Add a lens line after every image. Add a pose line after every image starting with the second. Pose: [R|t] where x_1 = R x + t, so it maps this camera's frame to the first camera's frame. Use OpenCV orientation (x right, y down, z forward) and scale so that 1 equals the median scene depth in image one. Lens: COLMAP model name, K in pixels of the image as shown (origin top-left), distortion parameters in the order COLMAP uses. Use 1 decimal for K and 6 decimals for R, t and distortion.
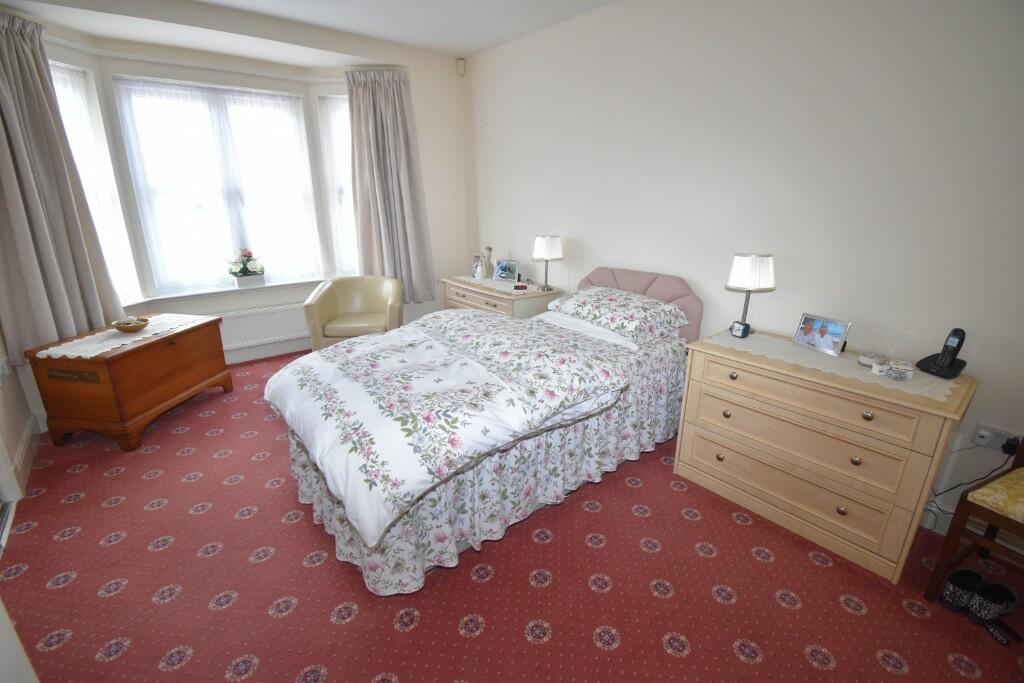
lens RADIAL K [[450.9, 0, 514.1], [0, 450.9, 338.6], [0, 0, 1]] dist [-0.015950, -0.002437]
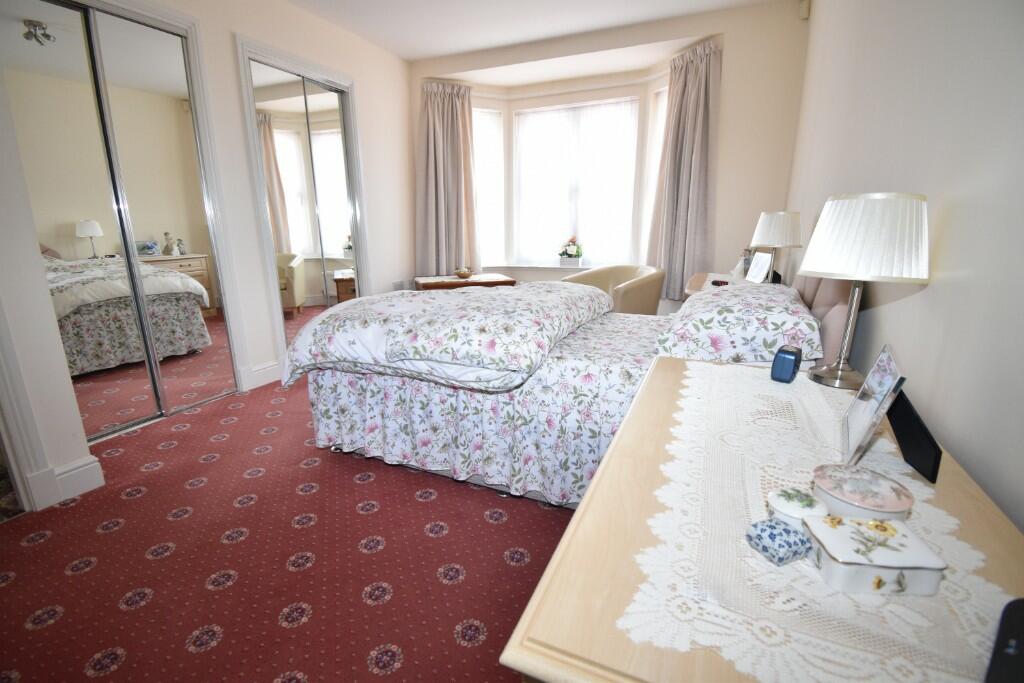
lens RADIAL K [[450.9, 0, 516.7], [0, 450.9, 340.0], [0, 0, 1]] dist [-0.015950, -0.002437]
pose [[0.451087, 0.213389, -0.866594, 0.581656], [-0.268952, 0.958359, 0.095987, -0.009052], [0.850991, 0.189774, 0.489695, 0.431896]]
